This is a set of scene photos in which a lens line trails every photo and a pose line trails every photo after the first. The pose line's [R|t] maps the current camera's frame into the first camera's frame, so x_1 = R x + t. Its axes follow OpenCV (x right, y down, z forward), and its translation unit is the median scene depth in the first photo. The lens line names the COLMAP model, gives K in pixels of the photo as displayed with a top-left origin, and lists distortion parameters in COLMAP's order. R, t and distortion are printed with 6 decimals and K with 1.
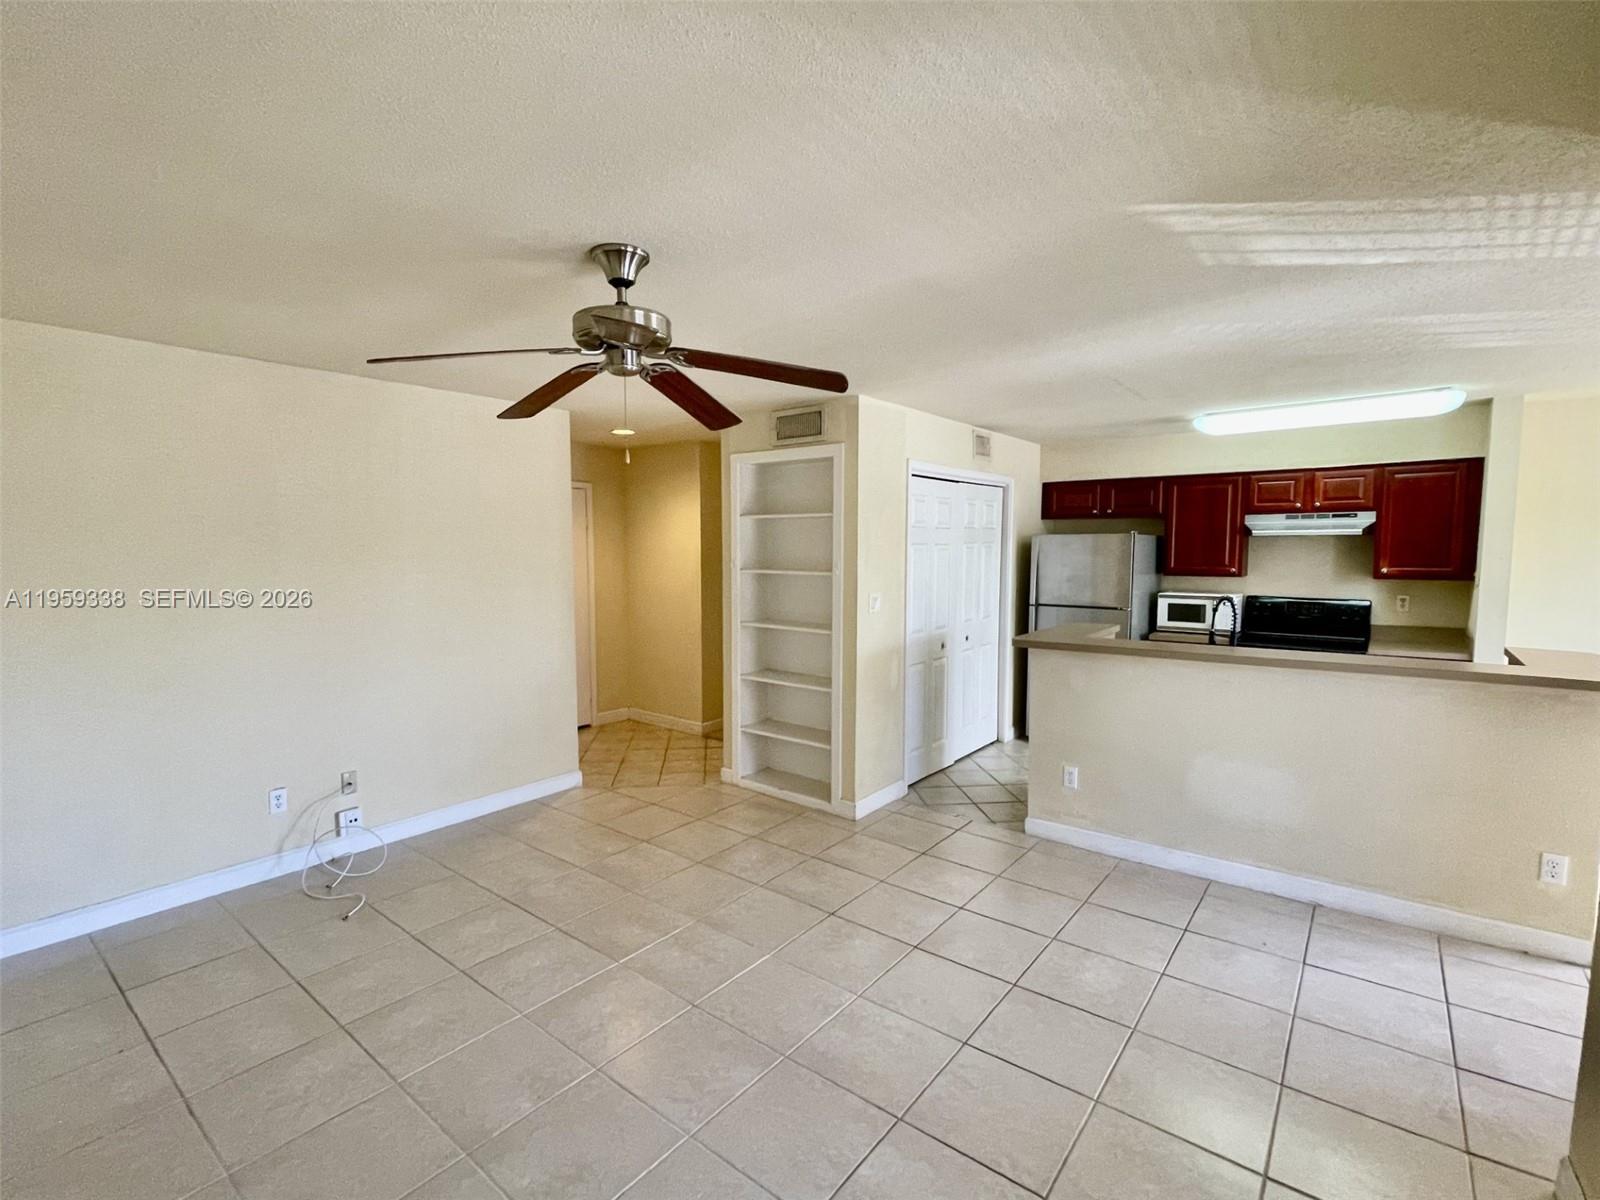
lens RADIAL K [[731.6, 0, 802.6], [0, 731.6, 603.1], [0, 0, 1]] dist [-0.002720, -0.000118]
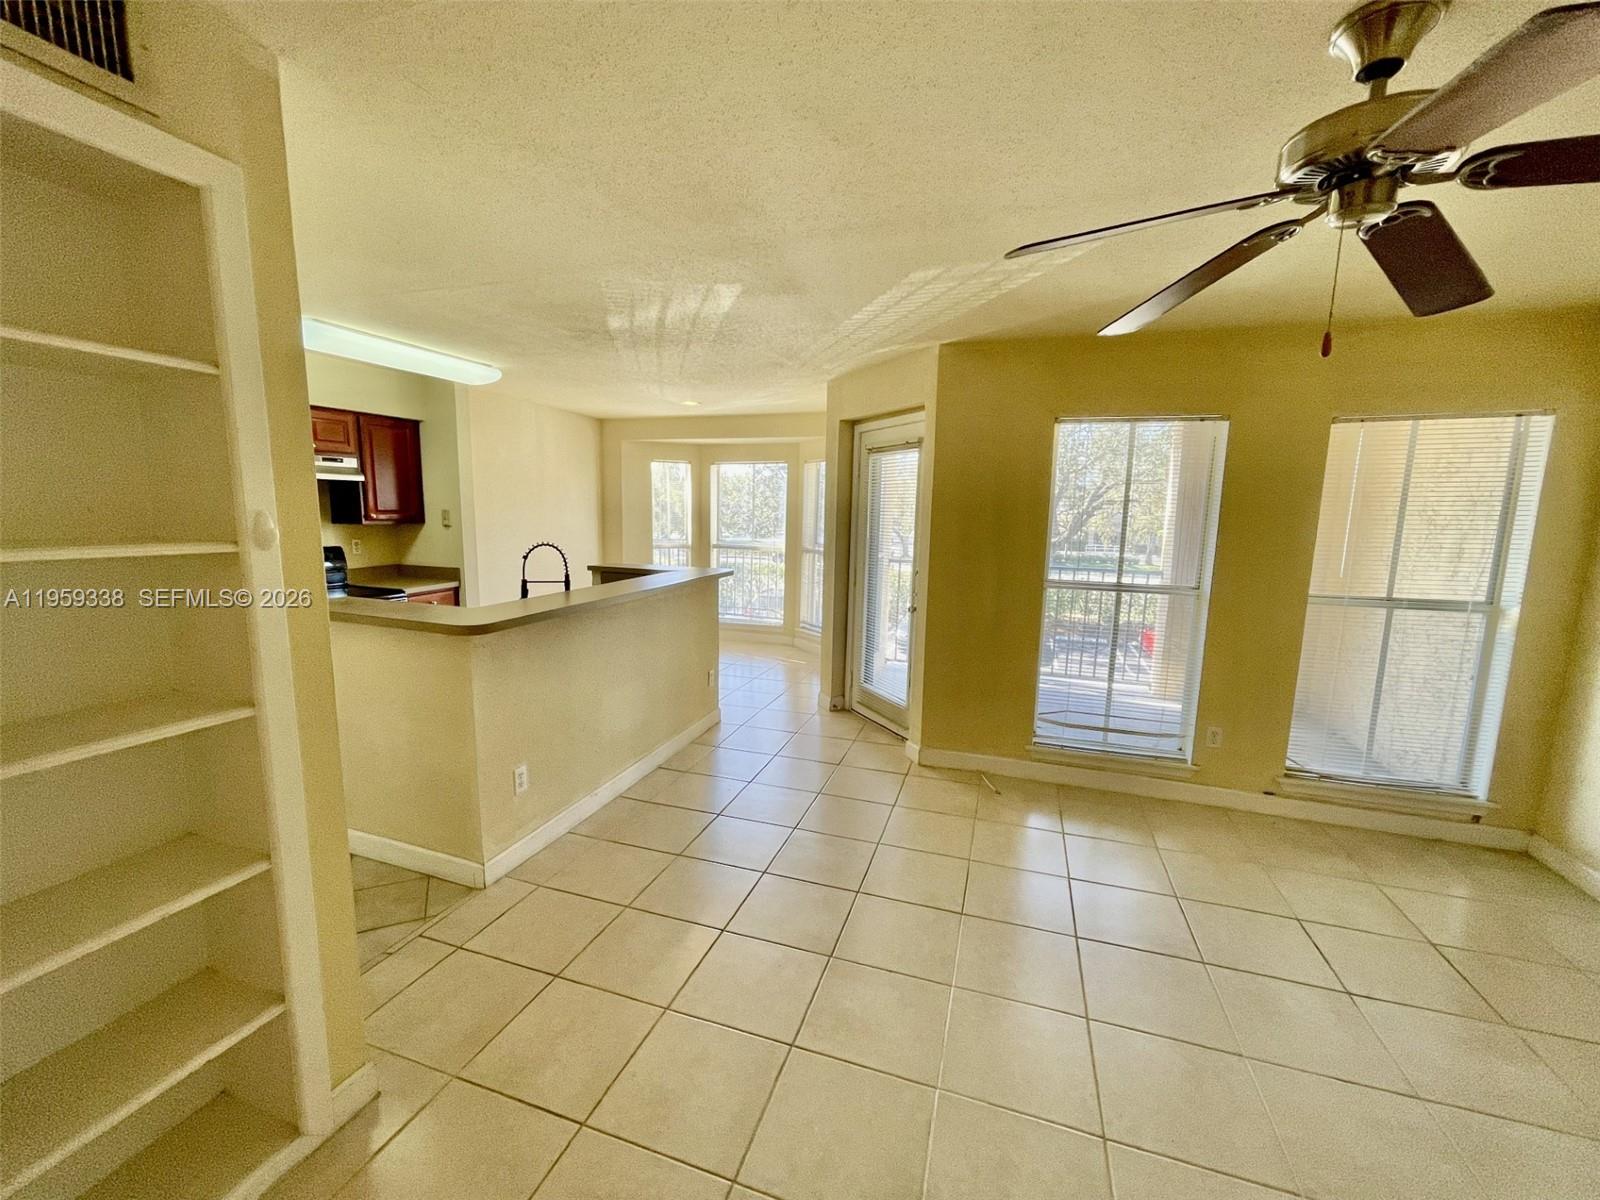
lens RADIAL K [[646.0, 0, 794.1], [0, 646.0, 605.6], [0, 0, 1]] dist [-0.000714, -0.000195]
pose [[-0.327271, -0.144445, 0.933825, -0.278391], [0.056431, 0.983496, 0.171905, -0.041322], [-0.943244, 0.108956, -0.313719, 0.699501]]
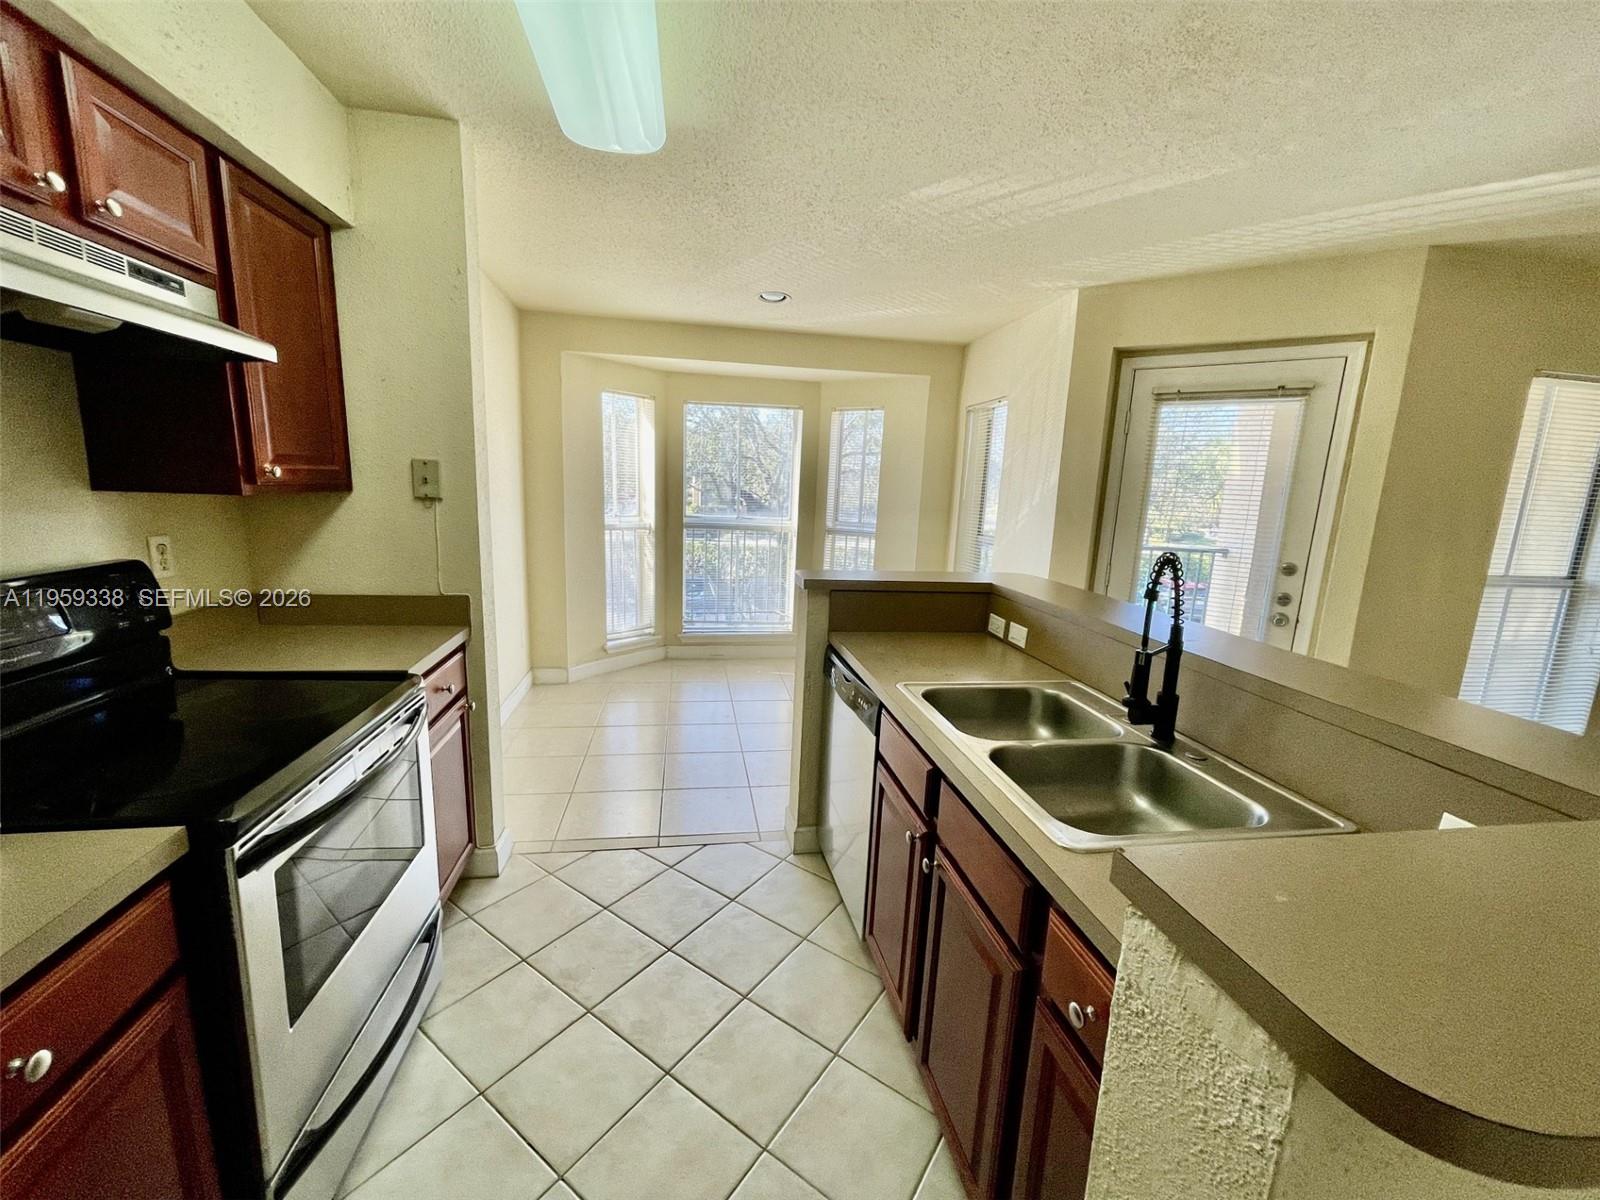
lens RADIAL K [[646.0, 0, 794.1], [0, 646.0, 605.6], [0, 0, 1]] dist [-0.000714, -0.000195]
pose [[-0.732104, -0.155700, 0.663160, 0.358539], [0.012428, 0.970312, 0.241535, -0.051433], [-0.681079, 0.185071, -0.708435, 1.013917]]
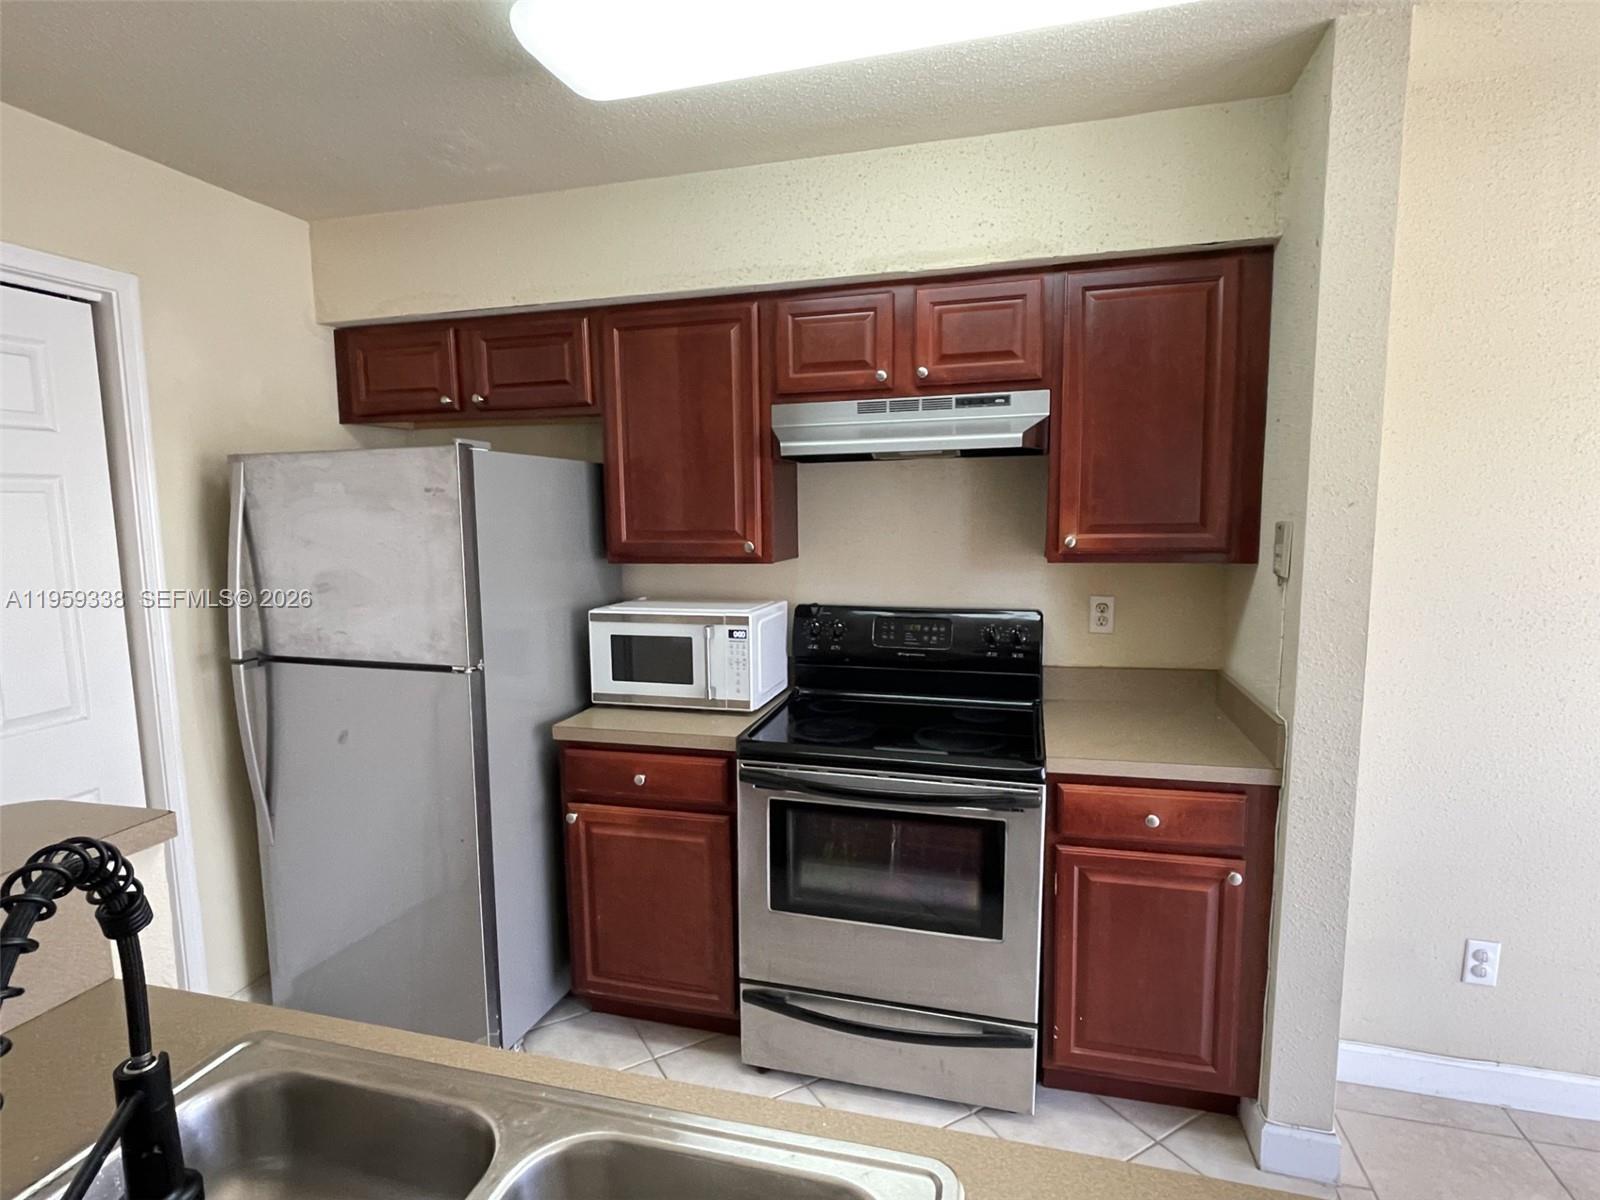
lens RADIAL K [[829.9, 0, 787.5], [0, 829.9, 608.7], [0, 0, 1]] dist [-0.002226, -0.000310]
pose [[0.923607, -0.055231, 0.379340, 0.462036], [0.040947, 0.998119, 0.045628, -0.033018], [-0.381147, -0.026609, 0.924132, 0.614810]]
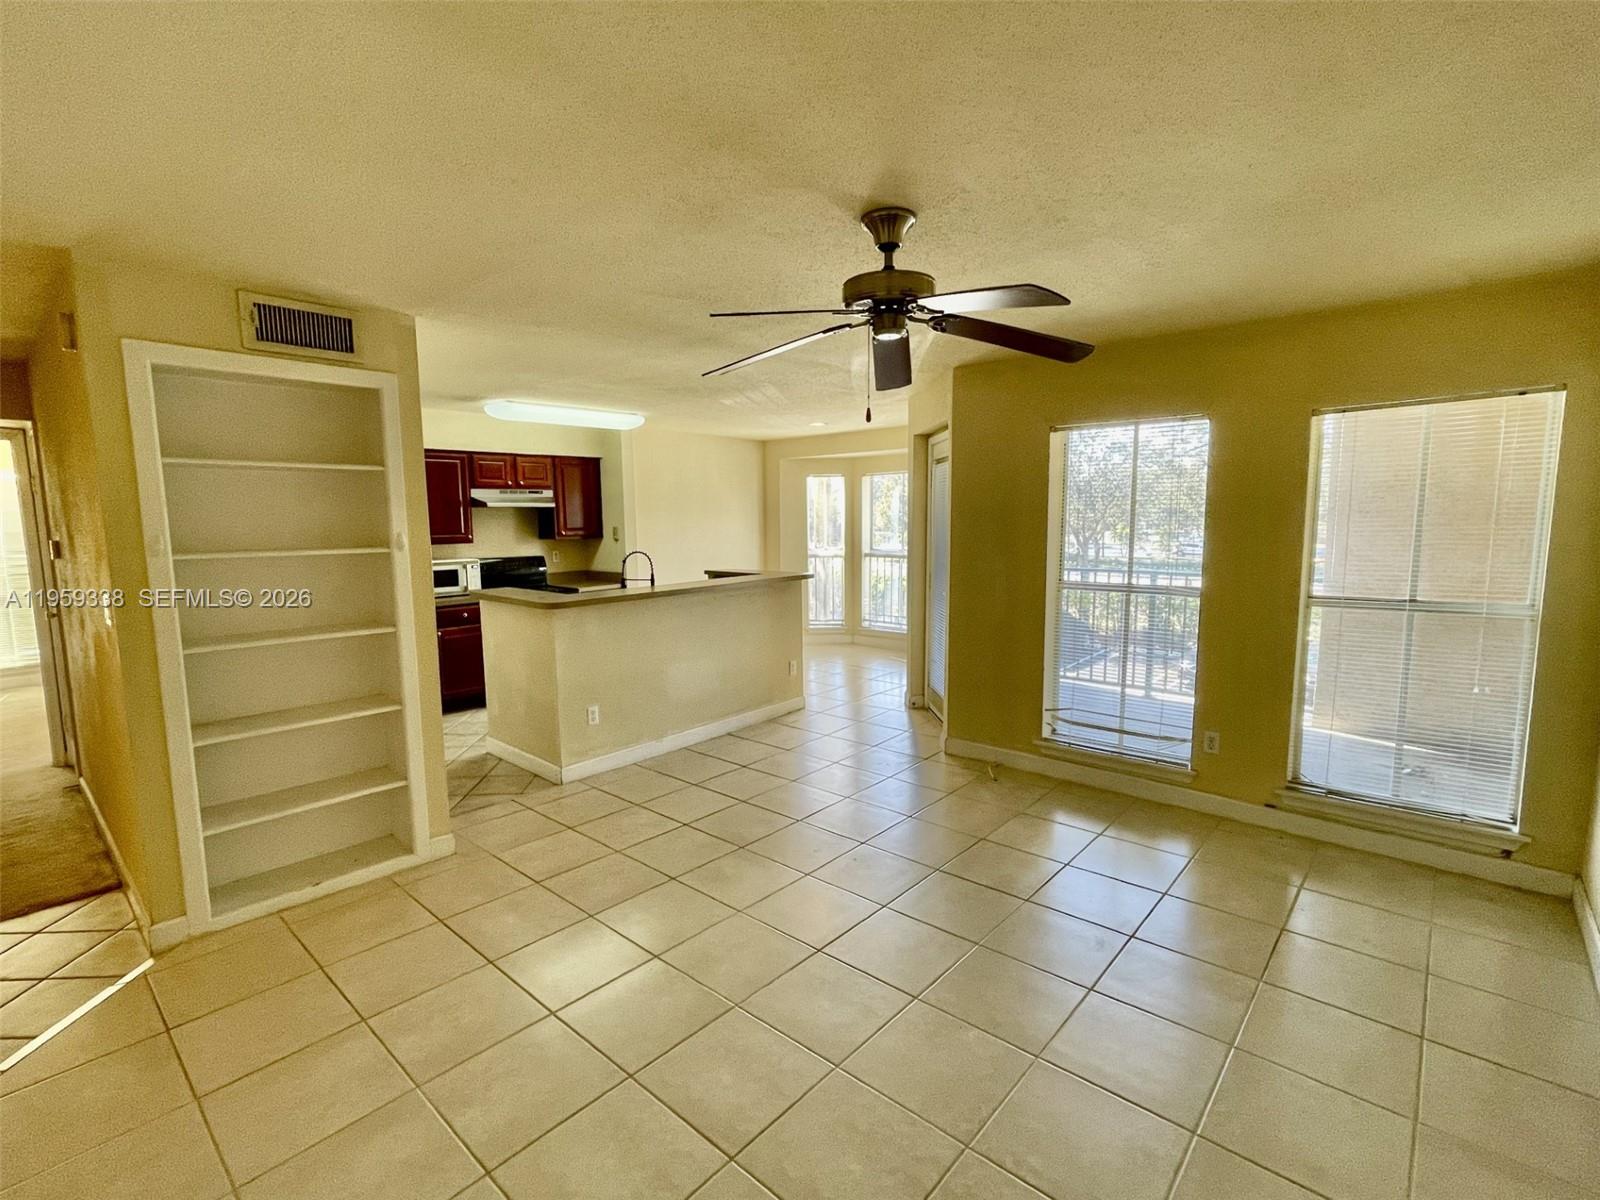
lens RADIAL K [[738.2, 0, 792.9], [0, 738.2, 604.3], [0, 0, 1]] dist [0.001199, -0.000212]
pose [[0.065600, -0.117562, 0.990896, -0.558490], [0.090557, 0.989639, 0.111417, -0.025910], [-0.993728, 0.082423, 0.075567, 0.448394]]
